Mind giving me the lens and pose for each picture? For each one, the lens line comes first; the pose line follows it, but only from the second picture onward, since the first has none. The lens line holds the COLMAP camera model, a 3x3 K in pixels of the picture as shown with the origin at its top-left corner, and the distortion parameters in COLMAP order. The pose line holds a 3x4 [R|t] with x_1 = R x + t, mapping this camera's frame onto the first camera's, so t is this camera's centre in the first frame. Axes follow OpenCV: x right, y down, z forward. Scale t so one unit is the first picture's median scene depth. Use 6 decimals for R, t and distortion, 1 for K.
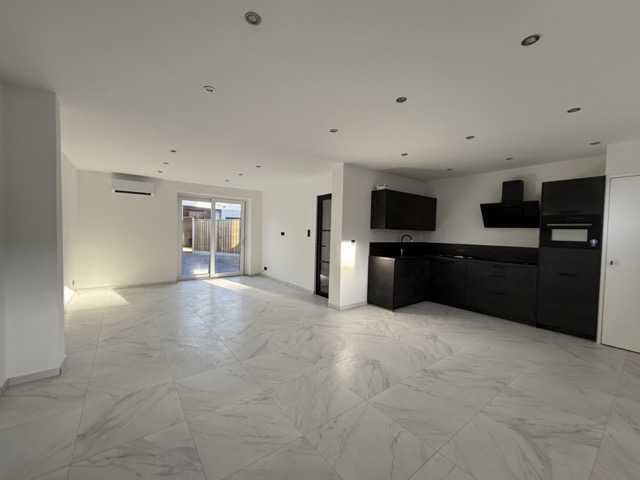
lens RADIAL K [[258.6, 0, 321.1], [0, 258.6, 239.8], [0, 0, 1]] dist [-0.003663, 0.000994]
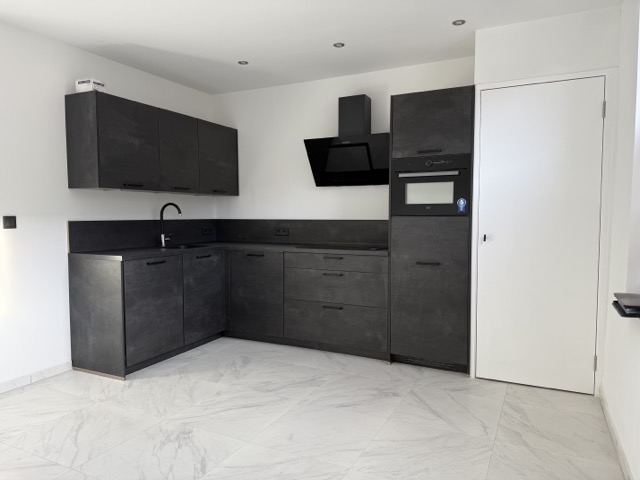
lens RADIAL K [[454.4, 0, 319.6], [0, 454.4, 241.1], [0, 0, 1]] dist [0.045128, -0.010501]
pose [[0.892981, -0.053895, 0.446855, 0.269465], [0.037019, 0.998236, 0.046419, 0.027857], [-0.448569, -0.024910, 0.893401, 0.198415]]
